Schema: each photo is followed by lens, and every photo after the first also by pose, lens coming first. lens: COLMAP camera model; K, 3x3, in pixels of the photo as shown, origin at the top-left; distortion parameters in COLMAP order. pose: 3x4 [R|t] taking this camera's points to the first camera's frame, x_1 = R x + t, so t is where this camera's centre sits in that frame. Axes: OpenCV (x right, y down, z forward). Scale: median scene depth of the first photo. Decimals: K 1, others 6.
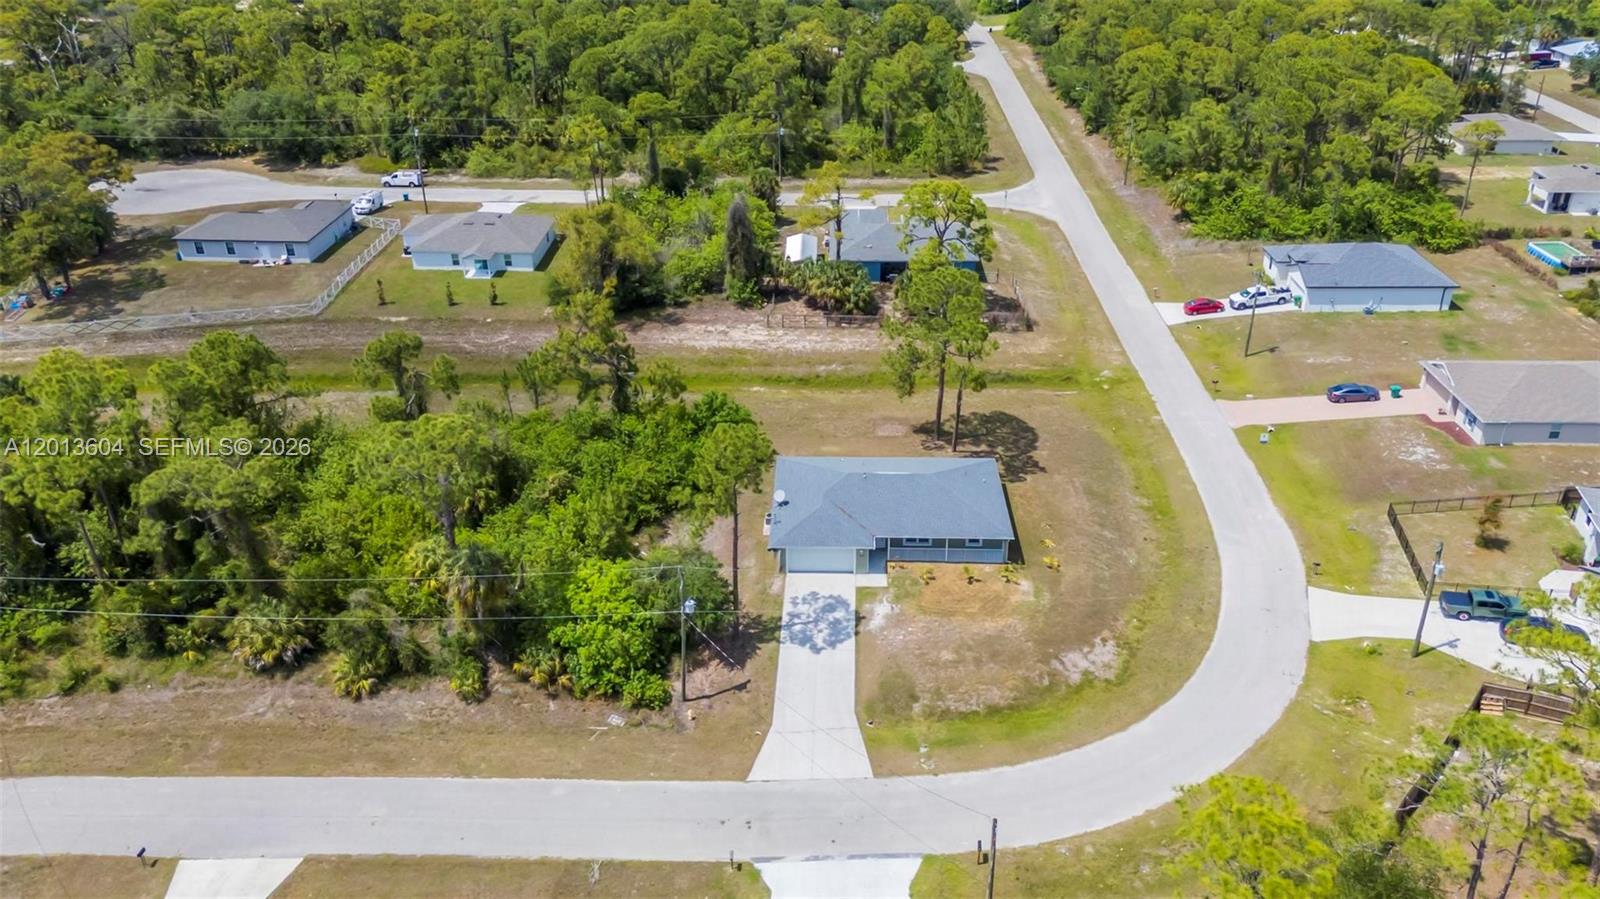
lens RADIAL K [[1190.3, 0, 817.5], [0, 1190.3, 387.7], [0, 0, 1]] dist [0.074137, 0.061745]
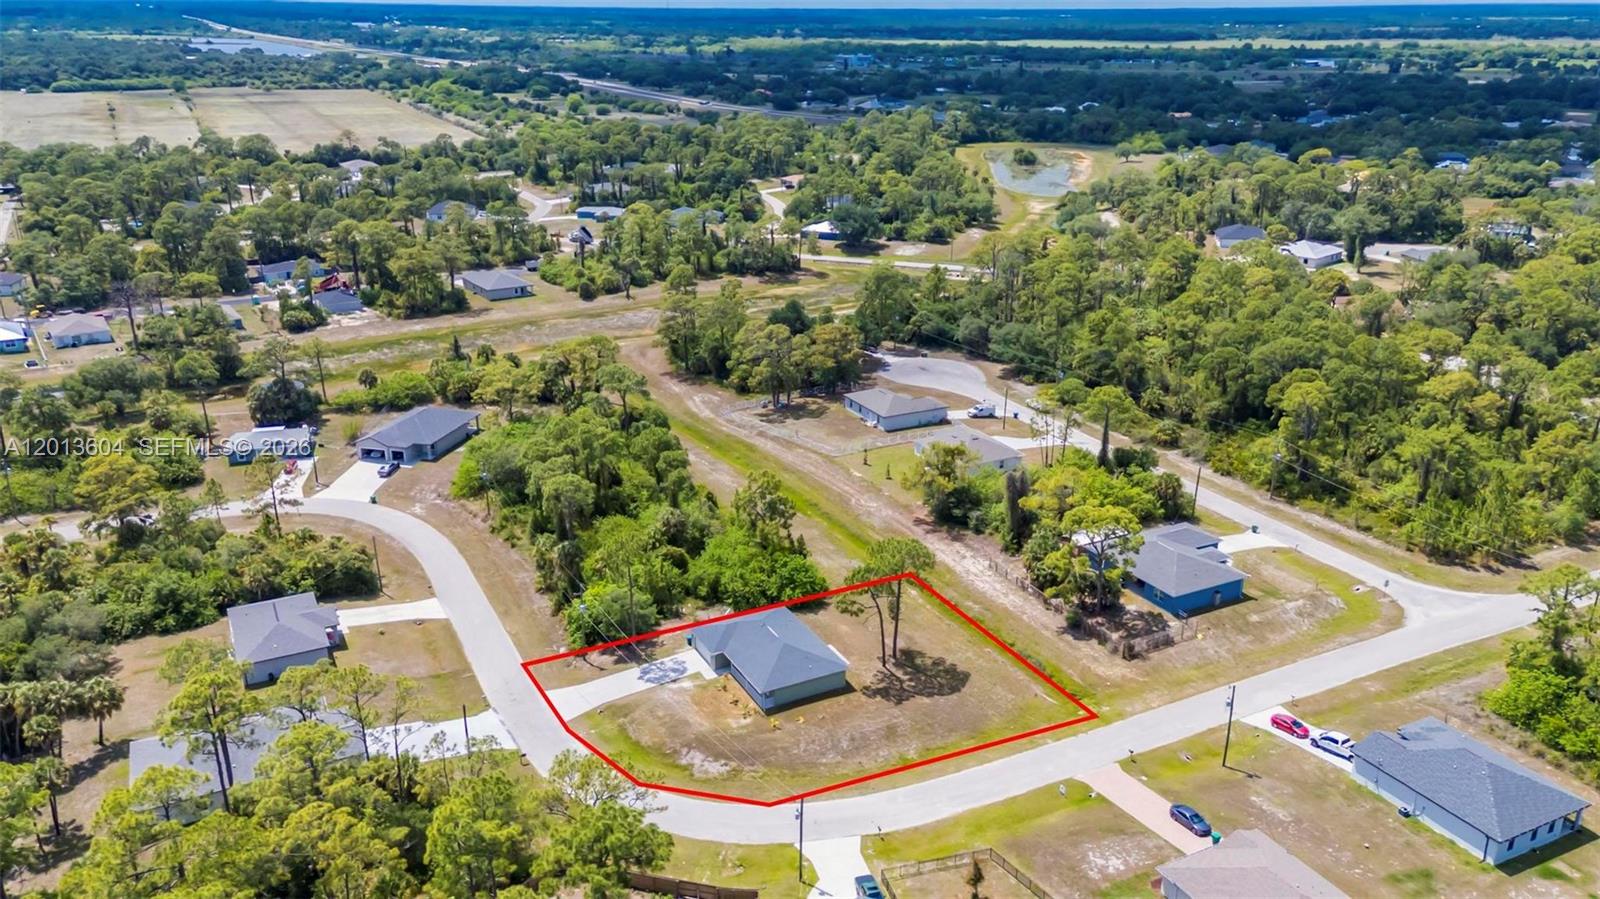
lens RADIAL K [[1198.0, 0, 800.0], [0, 1198.0, 449.5], [0, 0, 1]] dist [0.067196, 0.006866]
pose [[0.477968, 0.305700, -0.823465, 0.929542], [-0.393582, 0.912641, 0.110356, -0.238672], [0.785264, 0.271355, 0.556531, 0.064065]]
